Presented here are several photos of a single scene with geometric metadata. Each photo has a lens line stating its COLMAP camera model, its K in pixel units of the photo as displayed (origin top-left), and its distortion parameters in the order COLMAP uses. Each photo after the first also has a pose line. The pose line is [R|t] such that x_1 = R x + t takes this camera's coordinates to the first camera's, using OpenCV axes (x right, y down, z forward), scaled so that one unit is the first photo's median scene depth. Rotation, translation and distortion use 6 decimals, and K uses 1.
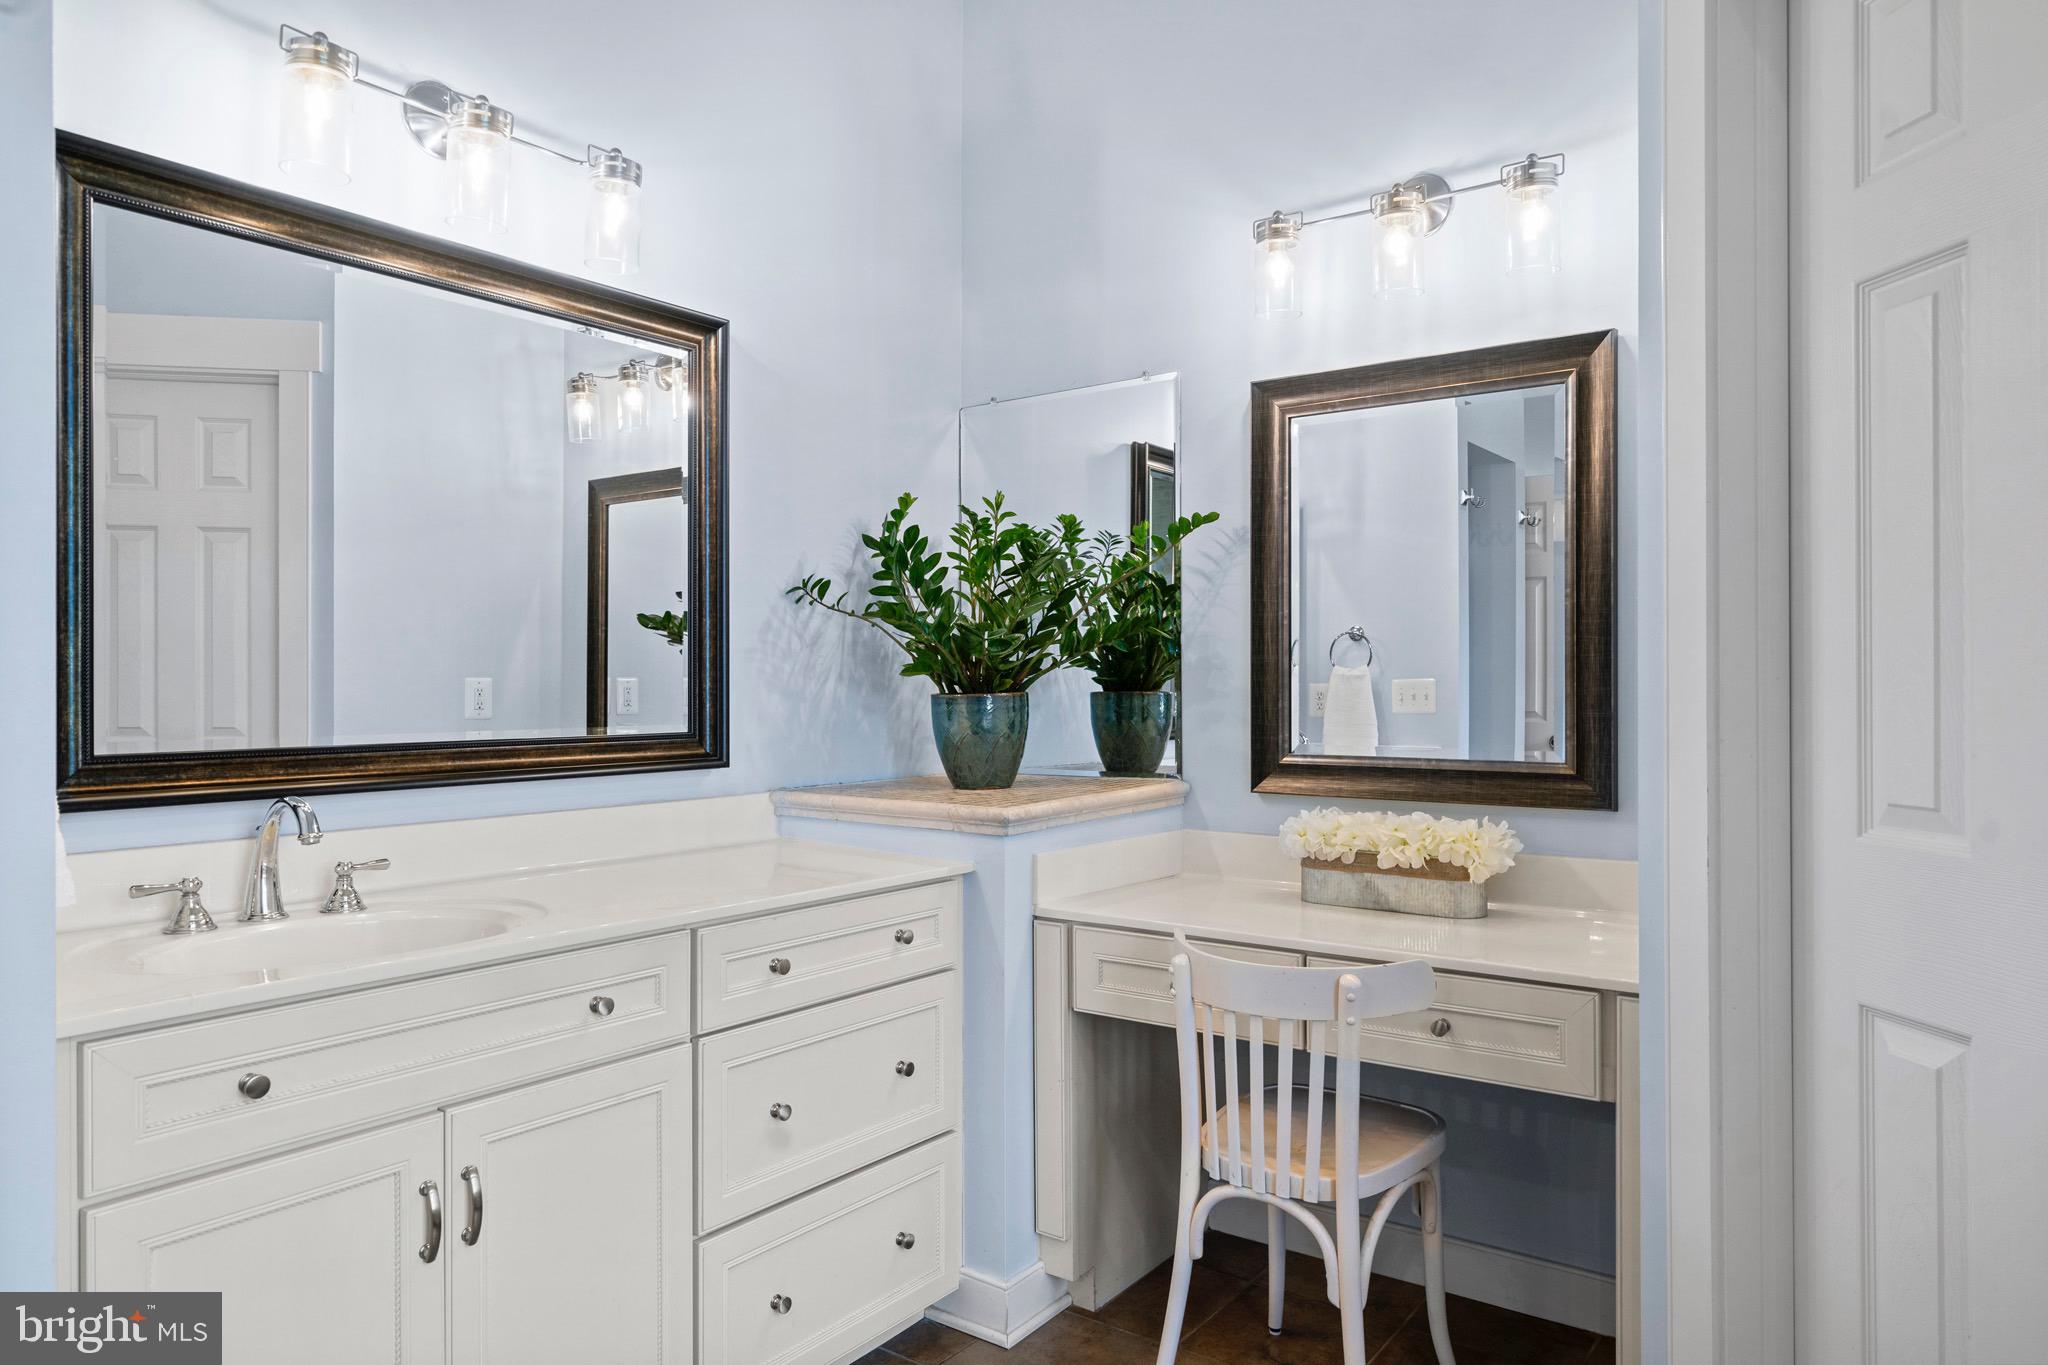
lens RADIAL K [[1293.5, 0, 1021.2], [0, 1293.5, 691.9], [0, 0, 1]] dist [-0.003625, -0.001327]
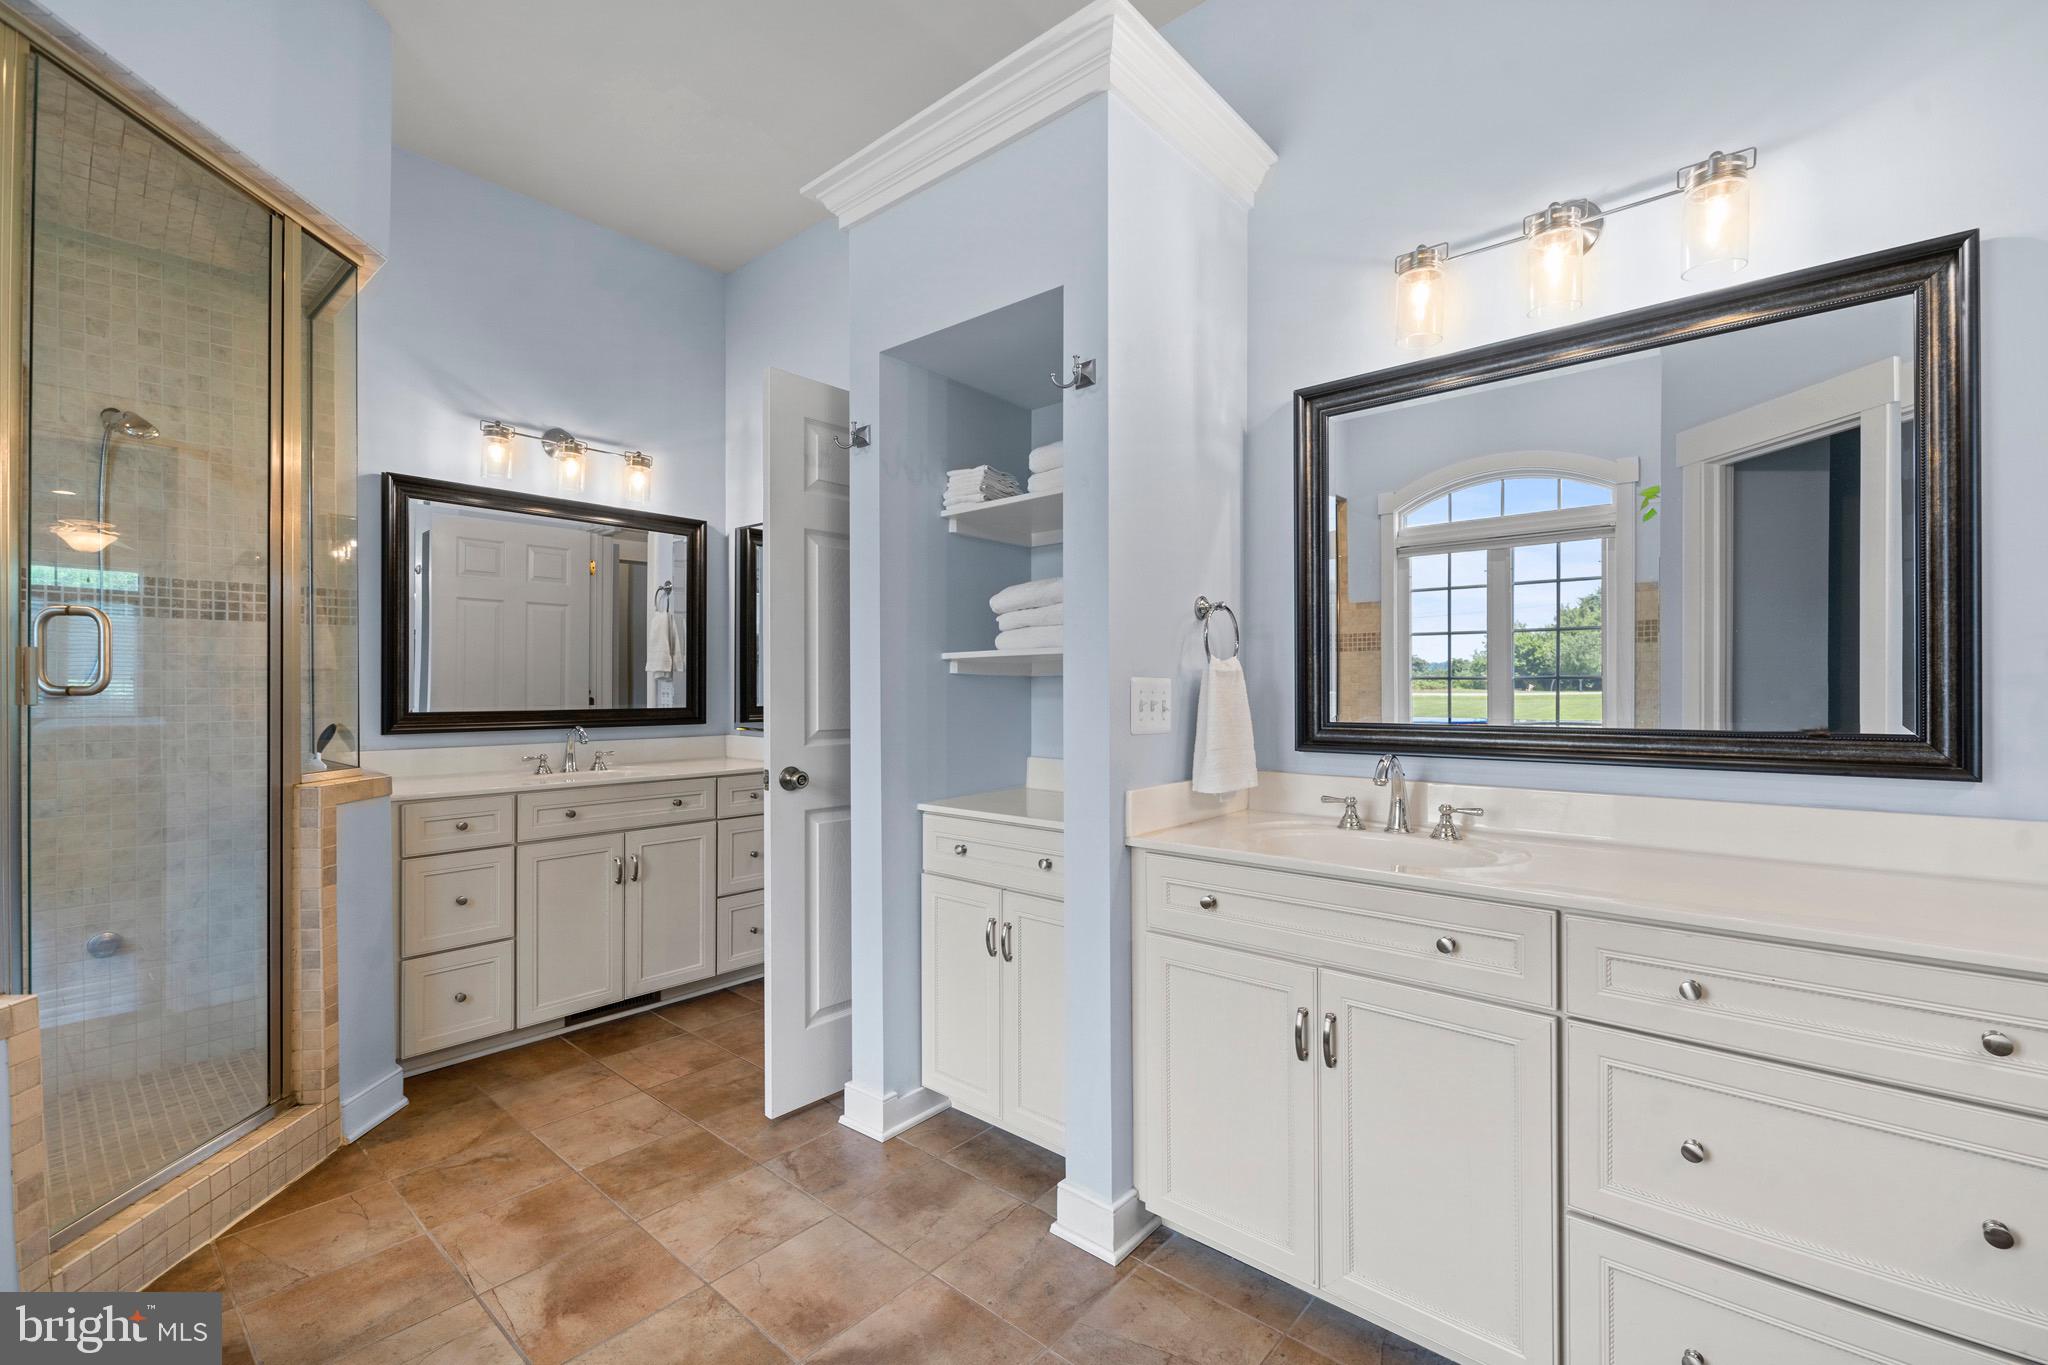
lens RADIAL K [[851.1, 0, 1024.9], [0, 851.1, 681.8], [0, 0, 1]] dist [-0.001890, -0.000968]
pose [[-0.062045, -0.001057, -0.998073, 0.435537], [0.000854, 0.999999, -0.001112, -0.005187], [0.998073, -0.000921, -0.062044, 0.561024]]
